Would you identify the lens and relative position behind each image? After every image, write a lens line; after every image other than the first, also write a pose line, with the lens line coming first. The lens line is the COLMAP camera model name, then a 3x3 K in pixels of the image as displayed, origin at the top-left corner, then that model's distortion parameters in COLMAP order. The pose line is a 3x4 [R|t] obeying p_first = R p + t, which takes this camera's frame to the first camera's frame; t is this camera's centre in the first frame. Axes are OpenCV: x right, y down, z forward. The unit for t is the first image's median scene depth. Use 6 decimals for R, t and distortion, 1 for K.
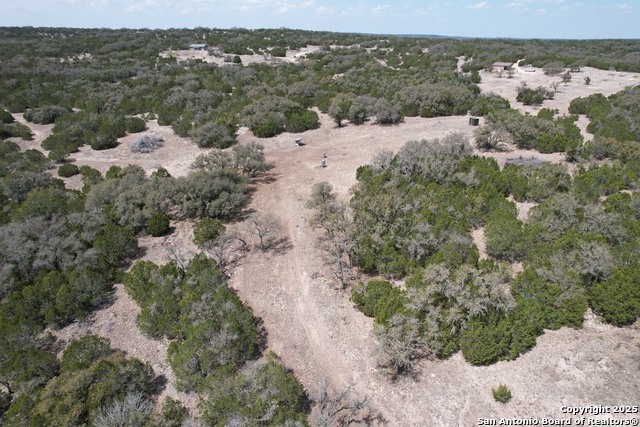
lens RADIAL K [[411.0, 0, 320.2], [0, 411.0, 212.9], [0, 0, 1]] dist [-0.034368, 0.017299]
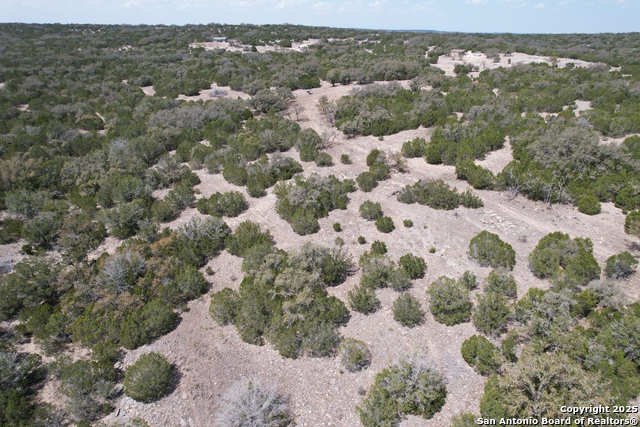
lens RADIAL K [[411.0, 0, 319.8], [0, 411.0, 214.0], [0, 0, 1]] dist [-0.034368, 0.017299]
pose [[0.999993, -0.003153, 0.002074, -0.003786], [0.003130, 0.999933, 0.011128, 0.092764], [-0.002109, -0.011121, 0.999936, -0.205628]]
